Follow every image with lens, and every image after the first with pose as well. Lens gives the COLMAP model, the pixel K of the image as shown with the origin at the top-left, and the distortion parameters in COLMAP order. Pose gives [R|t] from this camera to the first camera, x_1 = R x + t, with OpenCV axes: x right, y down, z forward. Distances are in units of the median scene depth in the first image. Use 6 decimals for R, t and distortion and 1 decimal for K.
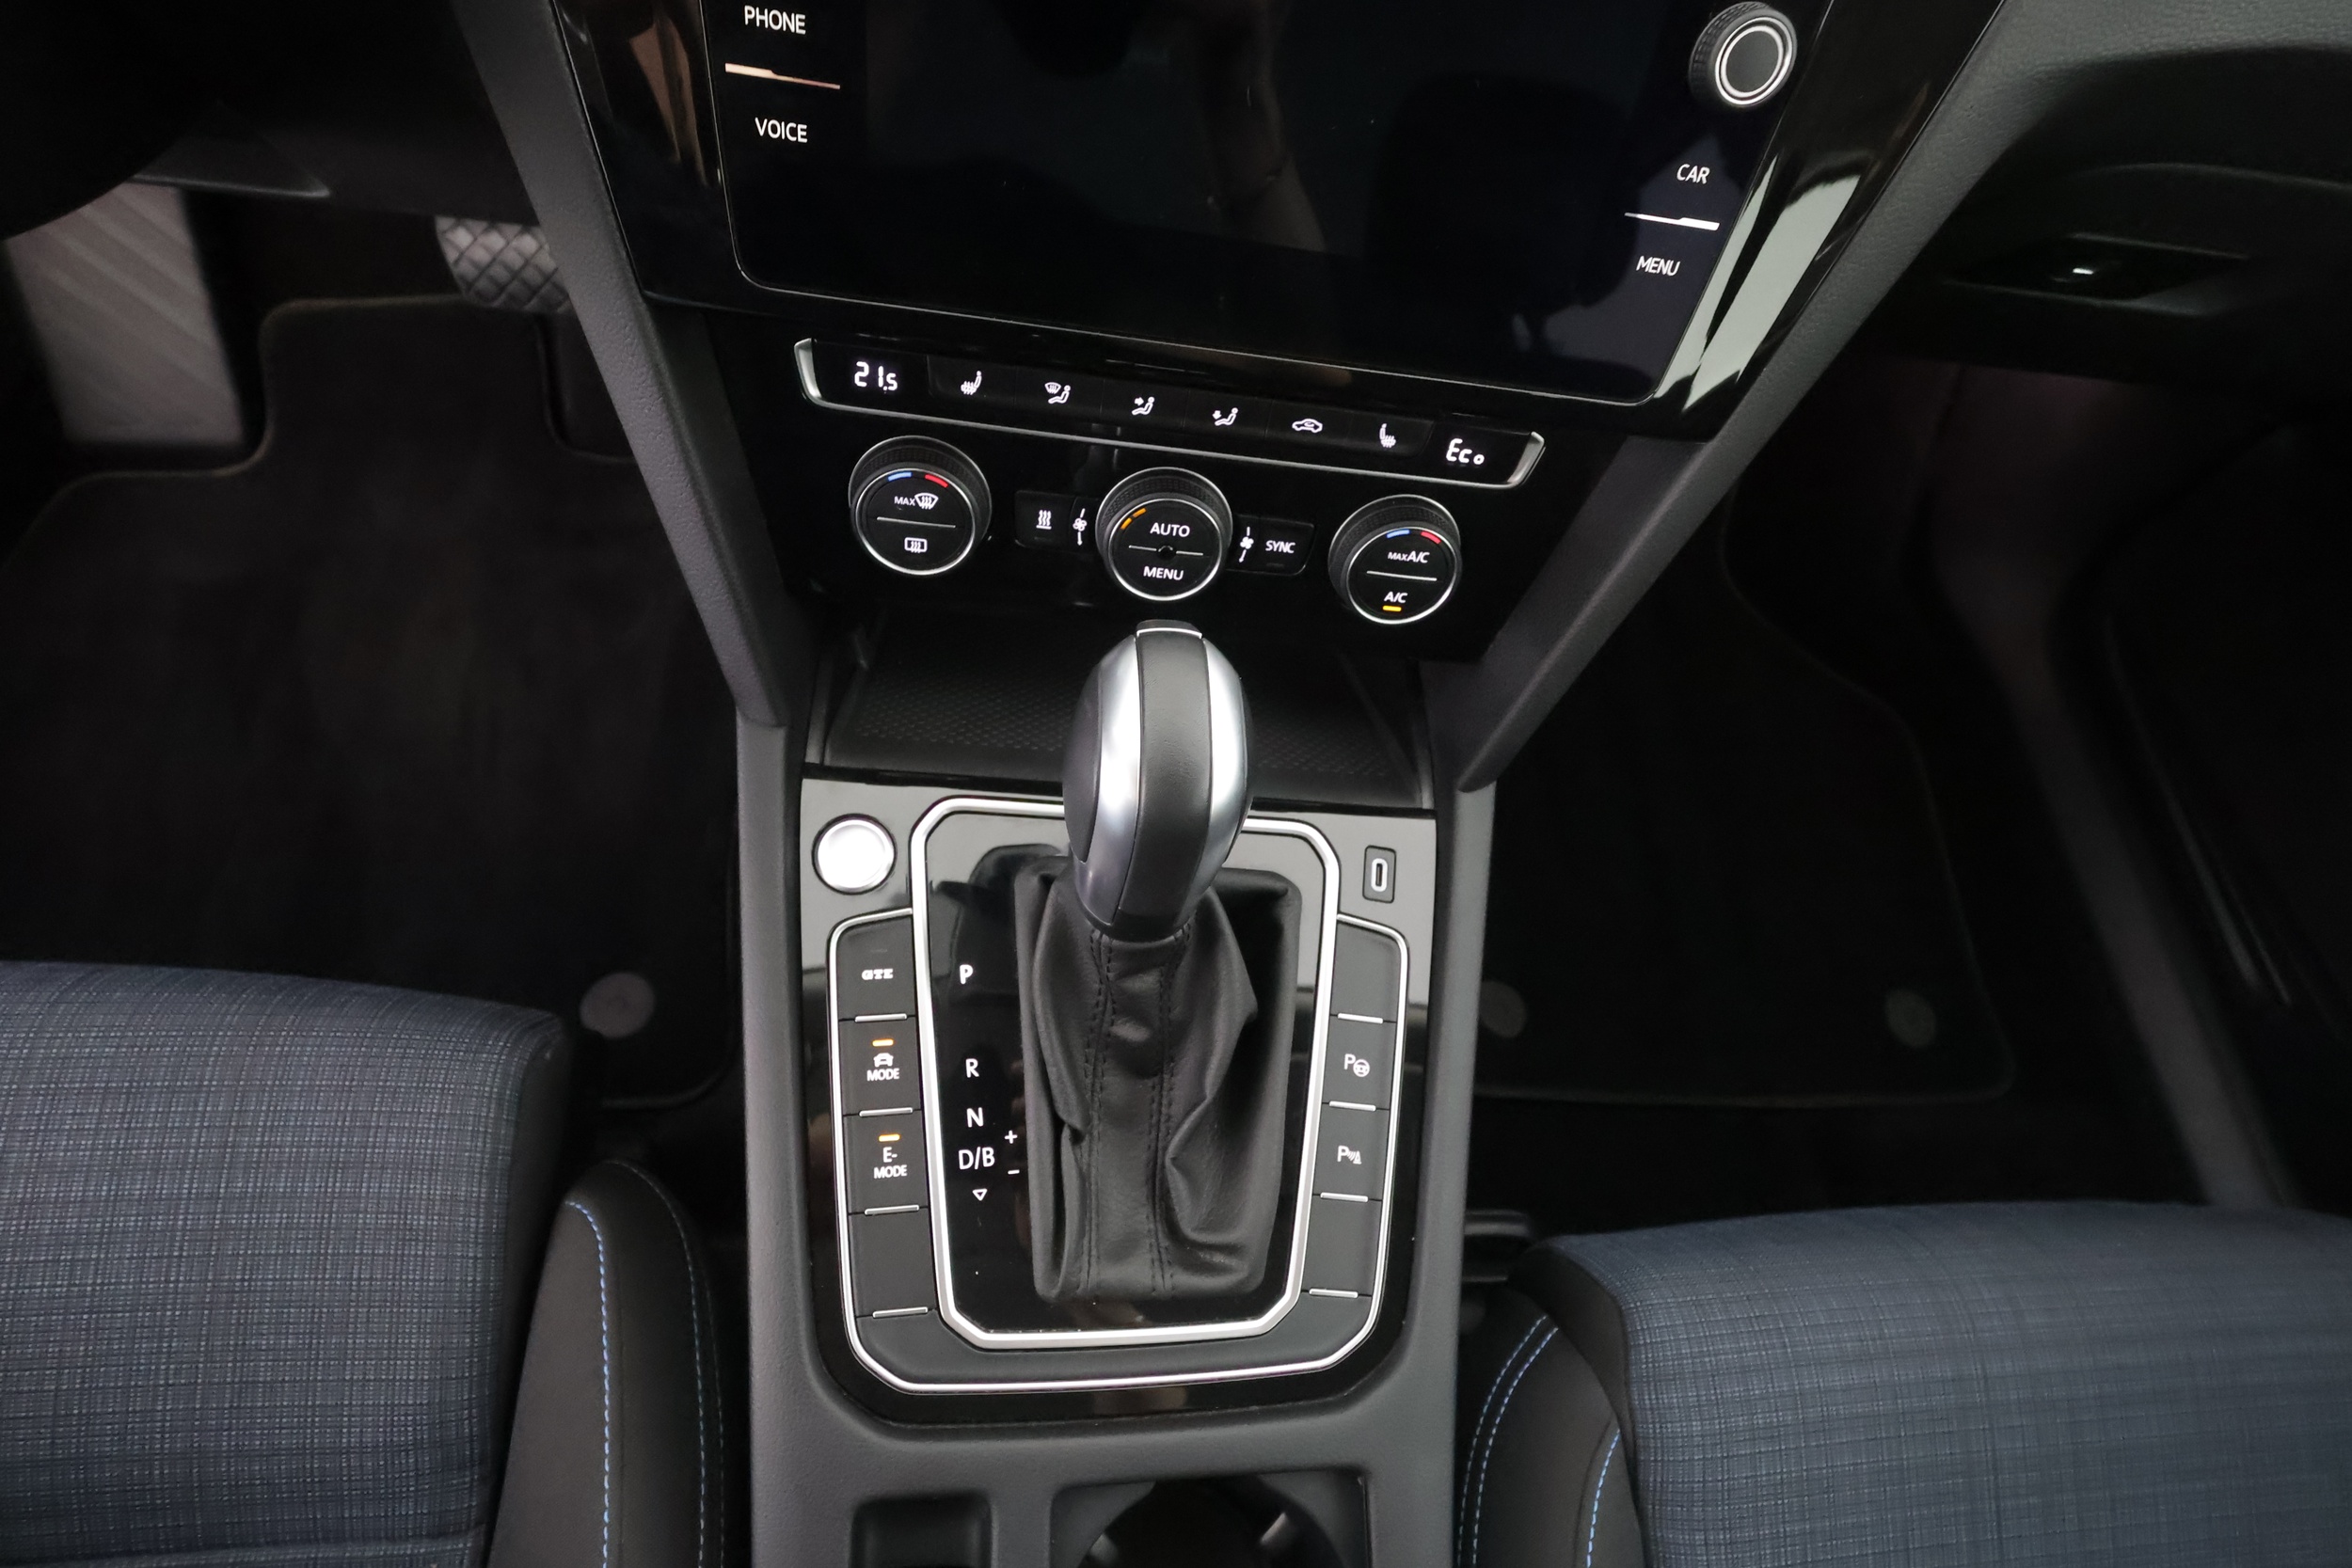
lens RADIAL K [[1200.0, 0, 1170.8], [0, 1200.0, 788.0], [0, 0, 1]] dist [-0.002509, 0.004478]
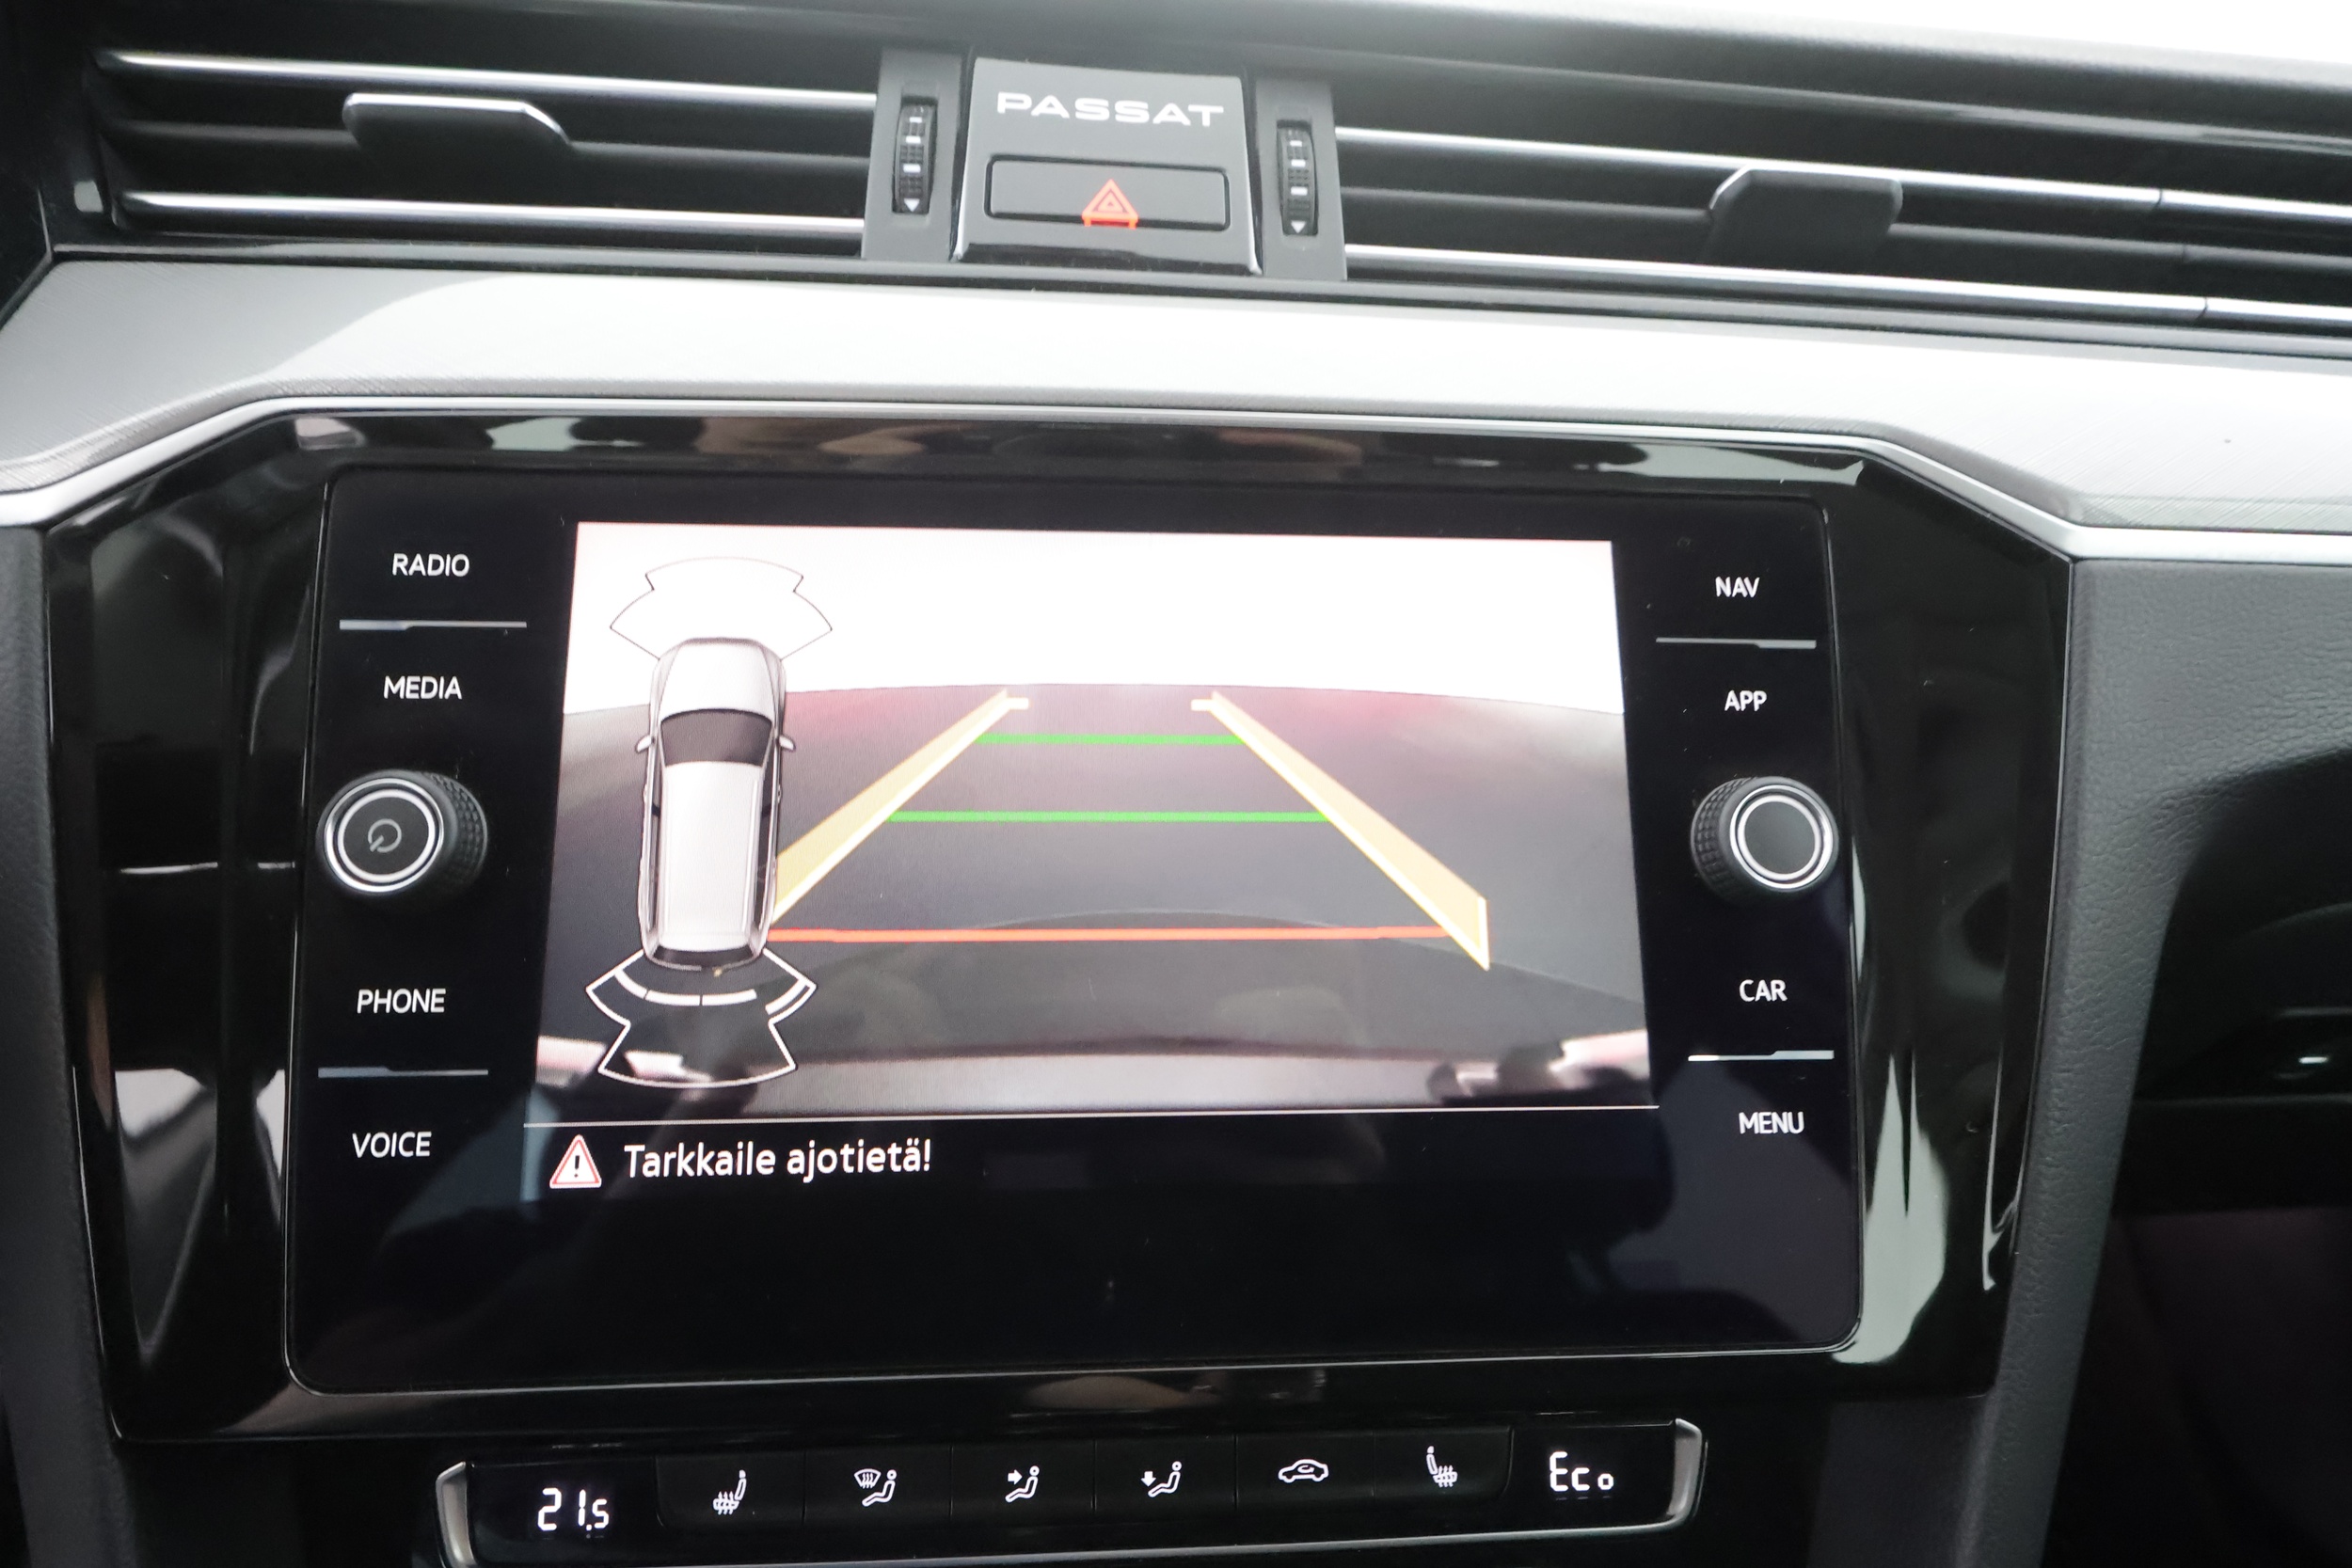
lens RADIAL K [[1220.8, 0, 1160.9], [0, 1220.8, 806.7], [0, 0, 1]] dist [0.008783, -0.001693]
pose [[0.987473, -0.155999, 0.023711, 0.080911], [0.128150, 0.705196, -0.697335, -0.119701], [0.092063, 0.691638, 0.716353, 0.328857]]
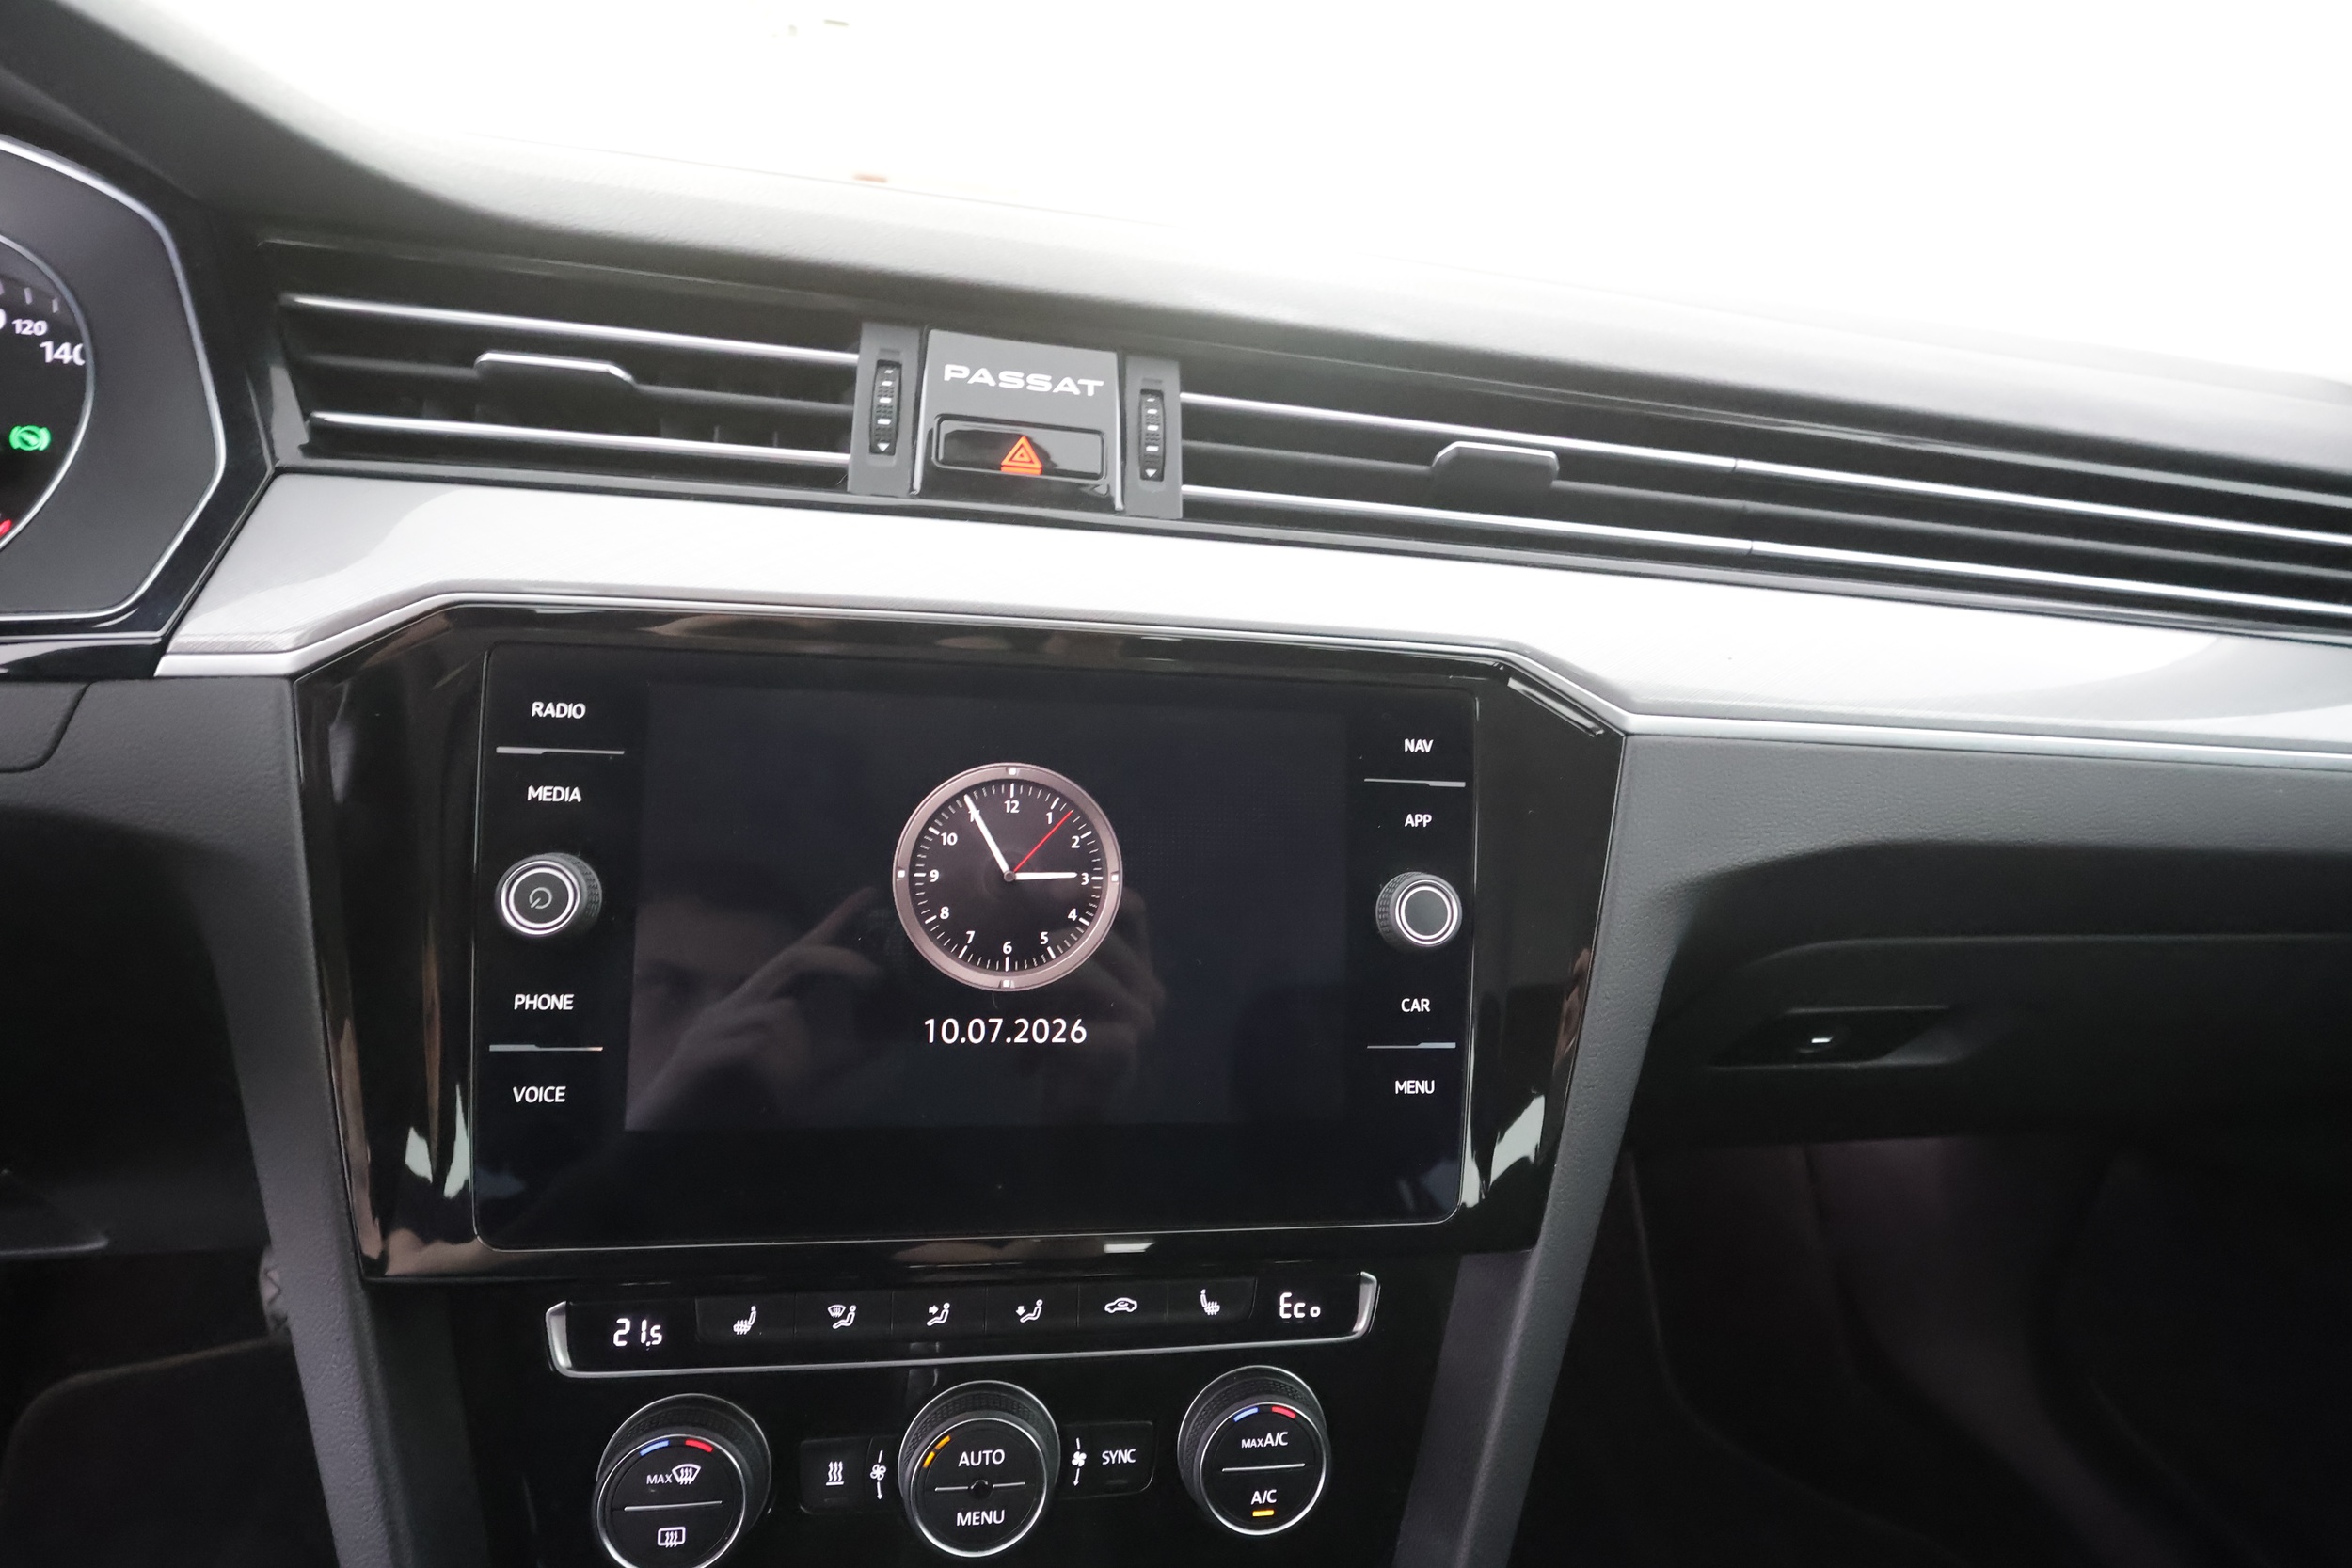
lens RADIAL K [[1200.0, 0, 1166.0], [0, 1200.0, 787.9], [0, 0, 1]] dist [-0.002509, 0.004478]
pose [[0.985689, -0.124300, 0.113874, 0.091816], [0.168567, 0.733641, -0.658297, 0.019365], [-0.001717, 0.668072, 0.744095, 0.045877]]
